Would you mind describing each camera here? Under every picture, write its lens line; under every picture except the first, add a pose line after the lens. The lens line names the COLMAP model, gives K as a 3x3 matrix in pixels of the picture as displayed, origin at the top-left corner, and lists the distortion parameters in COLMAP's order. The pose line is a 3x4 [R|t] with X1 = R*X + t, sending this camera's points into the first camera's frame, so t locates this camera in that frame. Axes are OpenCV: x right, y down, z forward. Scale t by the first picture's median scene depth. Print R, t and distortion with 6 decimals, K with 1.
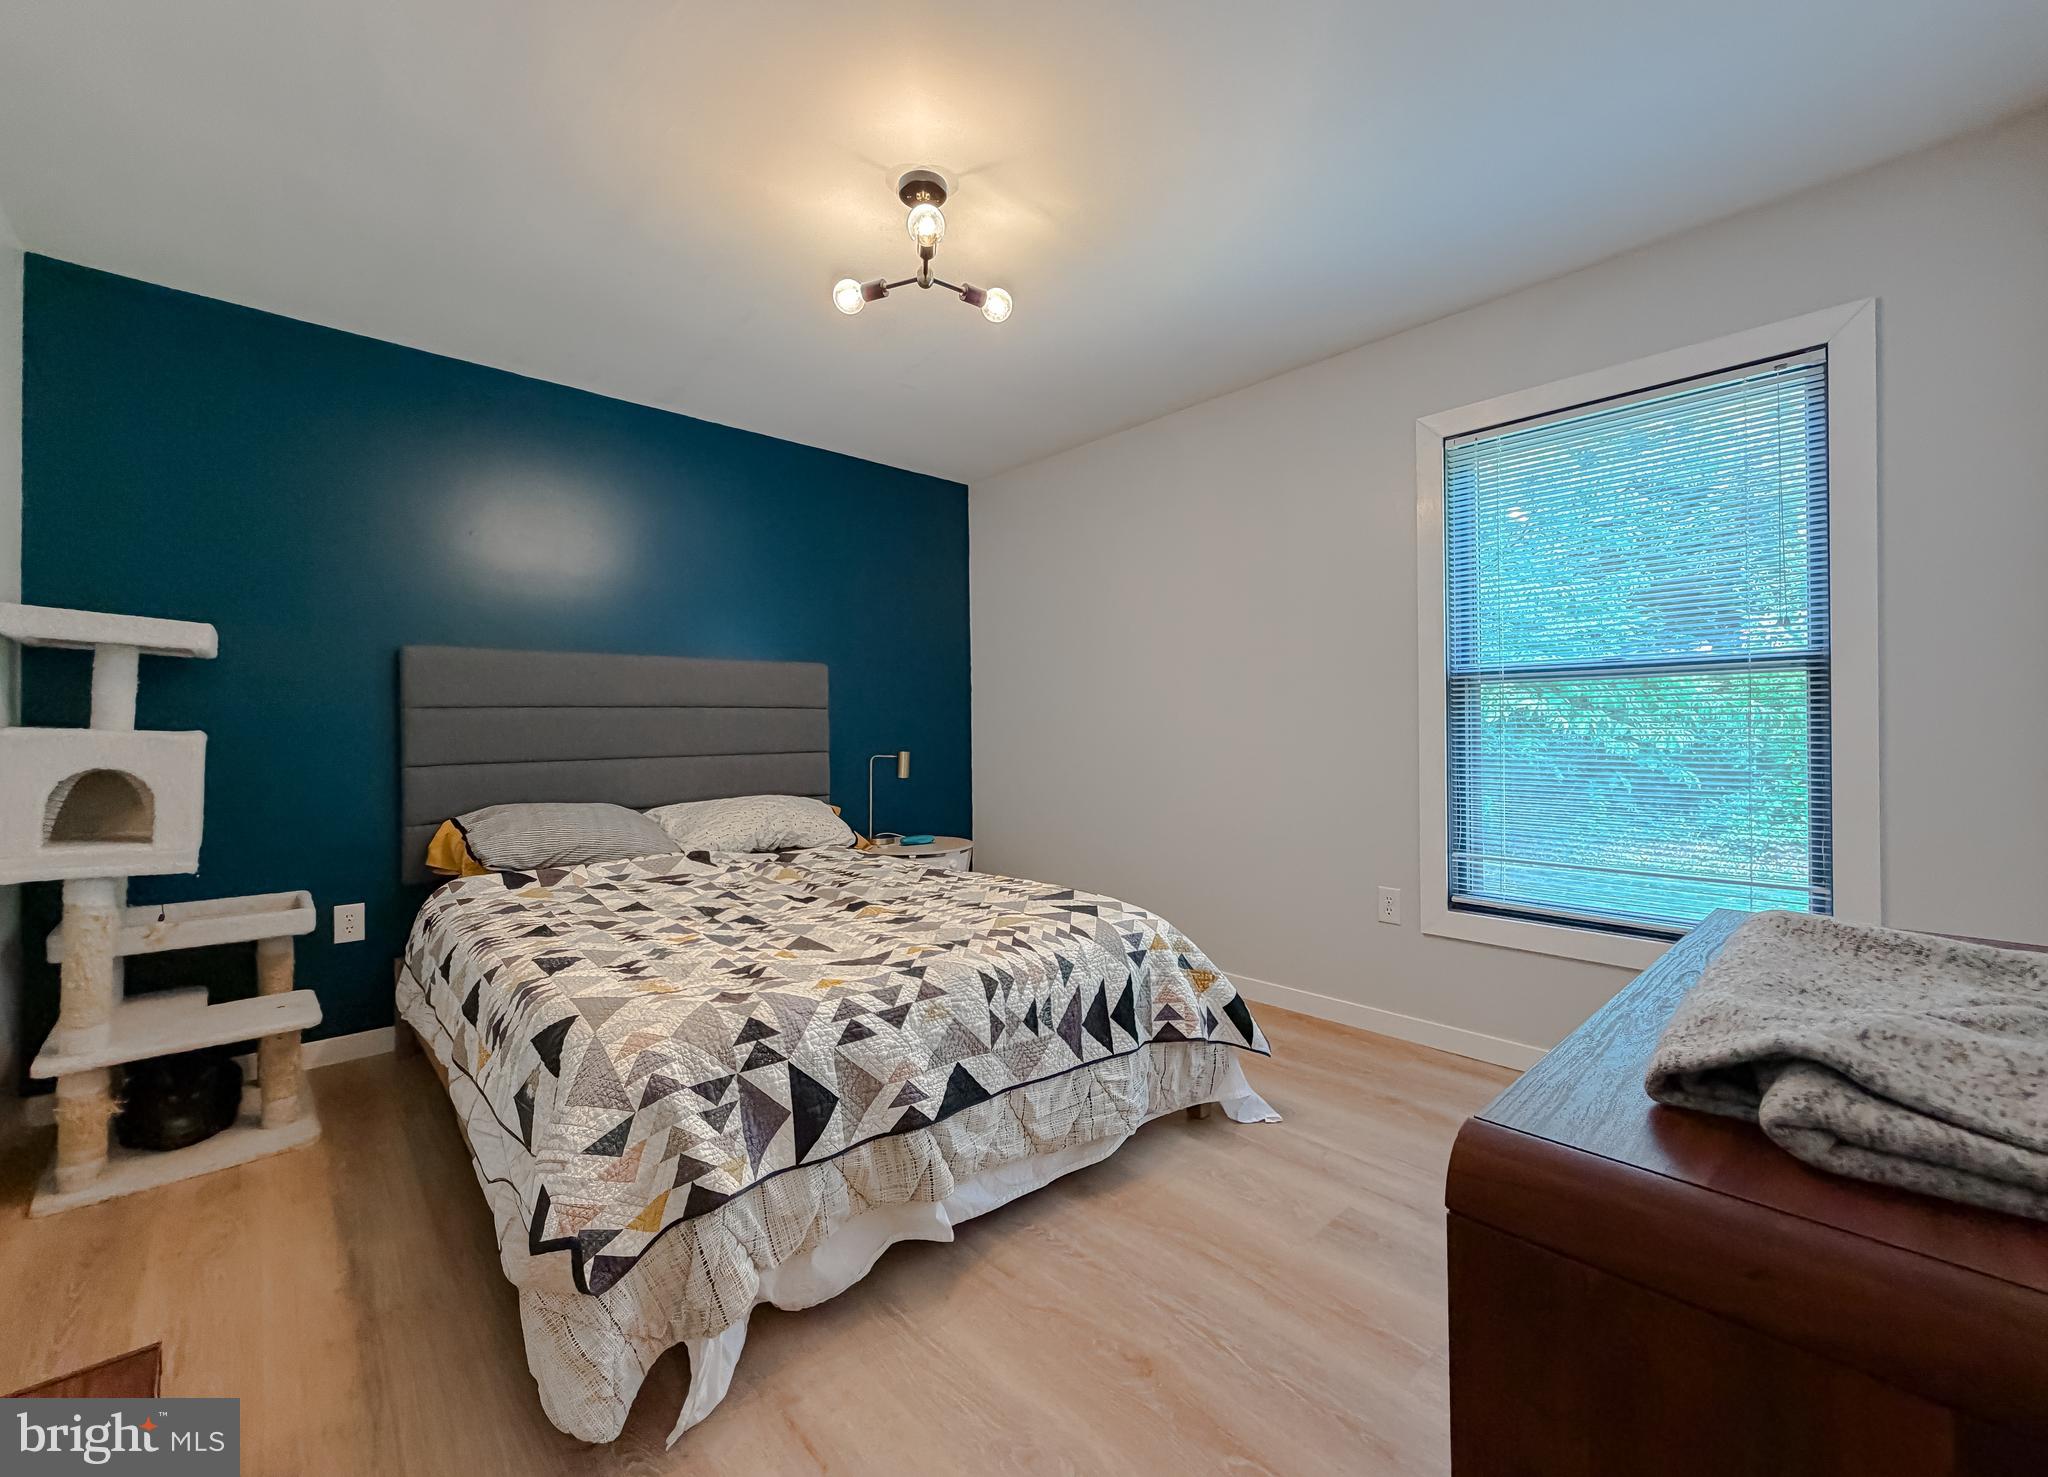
lens RADIAL K [[859.9, 0, 1020.8], [0, 859.9, 743.0], [0, 0, 1]] dist [0.000342, 0.000062]
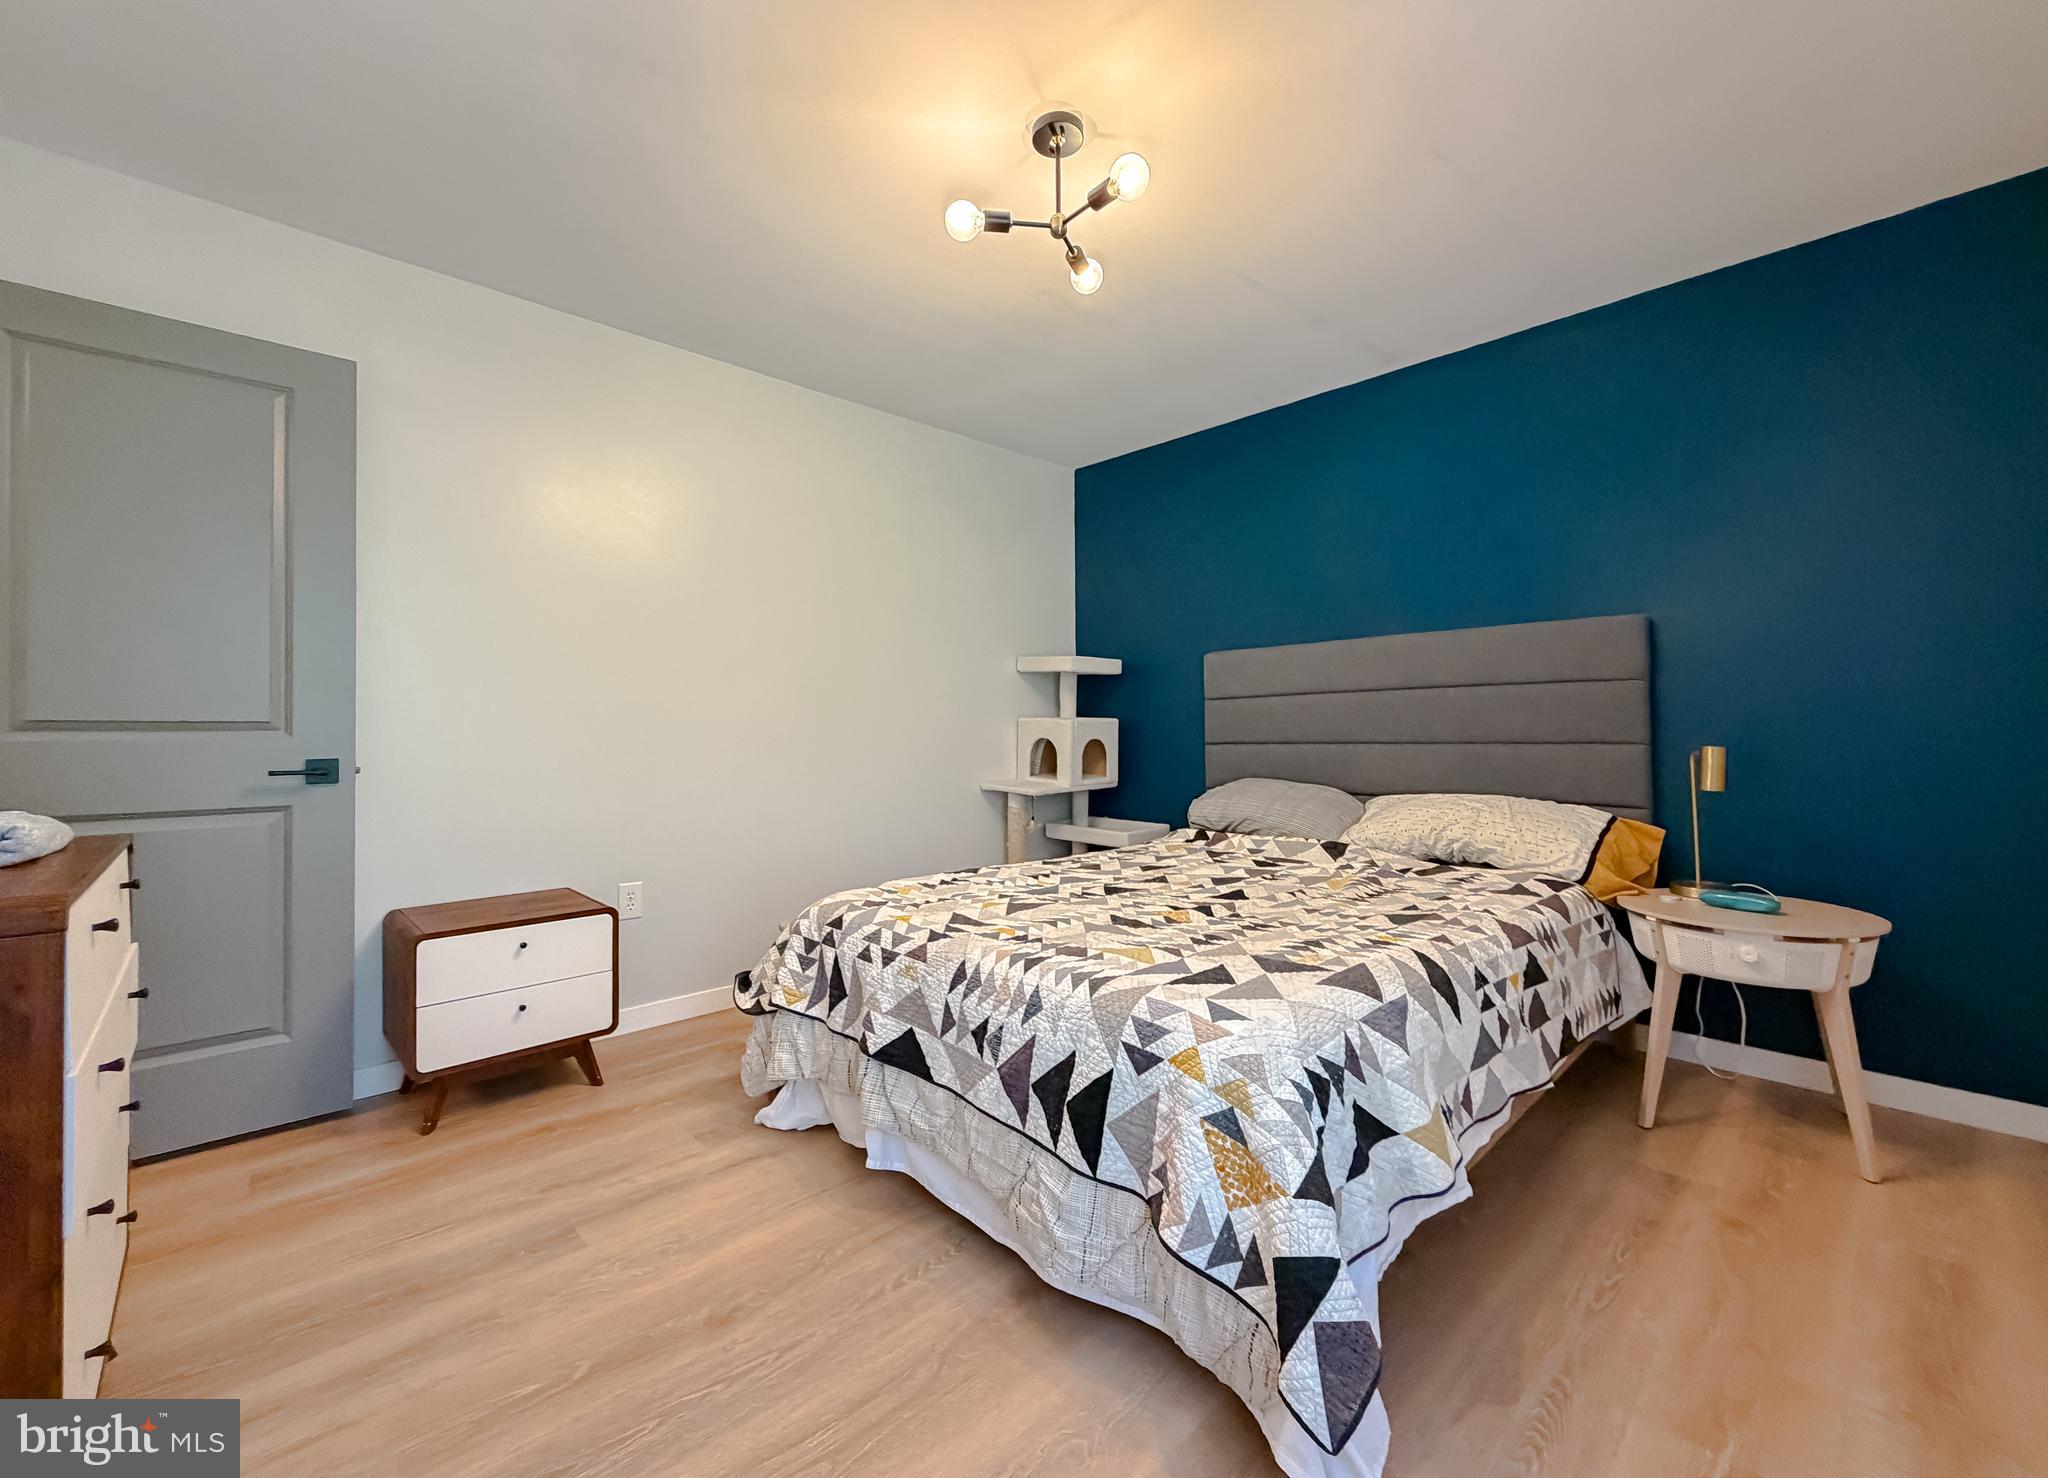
lens RADIAL K [[826.9, 0, 1013.0], [0, 826.9, 736.3], [0, 0, 1]] dist [-0.000429, 0.000438]
pose [[0.007900, 0.016833, -0.999827, 0.867663], [-0.010931, 0.999800, 0.016746, -0.004330], [0.999909, 0.010797, 0.008083, 1.027628]]
